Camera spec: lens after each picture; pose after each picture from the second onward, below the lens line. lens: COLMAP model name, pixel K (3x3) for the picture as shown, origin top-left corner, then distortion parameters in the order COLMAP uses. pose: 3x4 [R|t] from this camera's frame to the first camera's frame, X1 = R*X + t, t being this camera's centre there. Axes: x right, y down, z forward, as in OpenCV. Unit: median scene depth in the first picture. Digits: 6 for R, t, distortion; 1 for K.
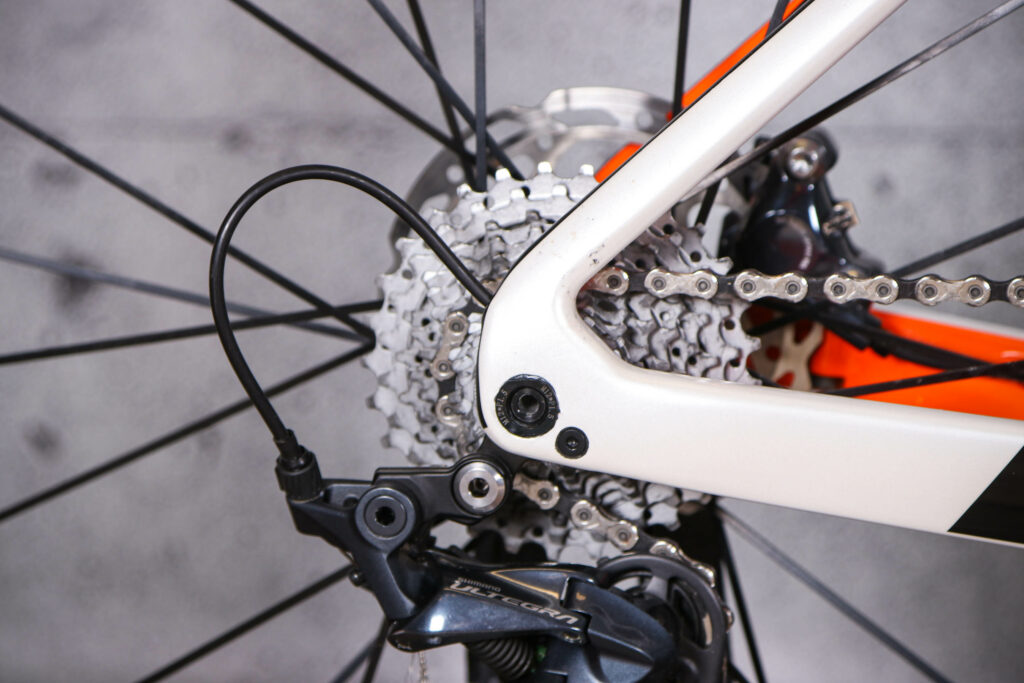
lens RADIAL K [[4651.4, 0, 513.6], [0, 4651.4, 339.7], [0, 0, 1]] dist [0.686347, 0.000000]
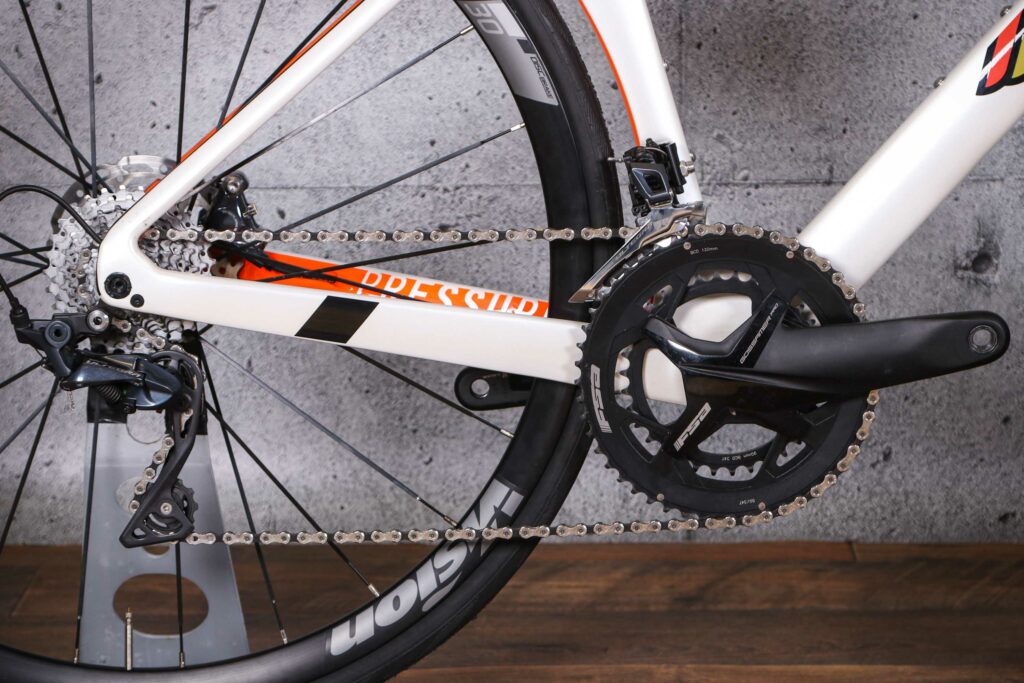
lens RADIAL K [[3688.4, 0, 505.2], [0, 3688.4, 376.7], [0, 0, 1]] dist [0.314080, 0.000000]
pose [[0.991908, -0.014425, 0.126134, -0.038955], [0.015405, 0.999858, -0.006794, 0.074500], [-0.126018, 0.008683, 0.991990, -0.879648]]
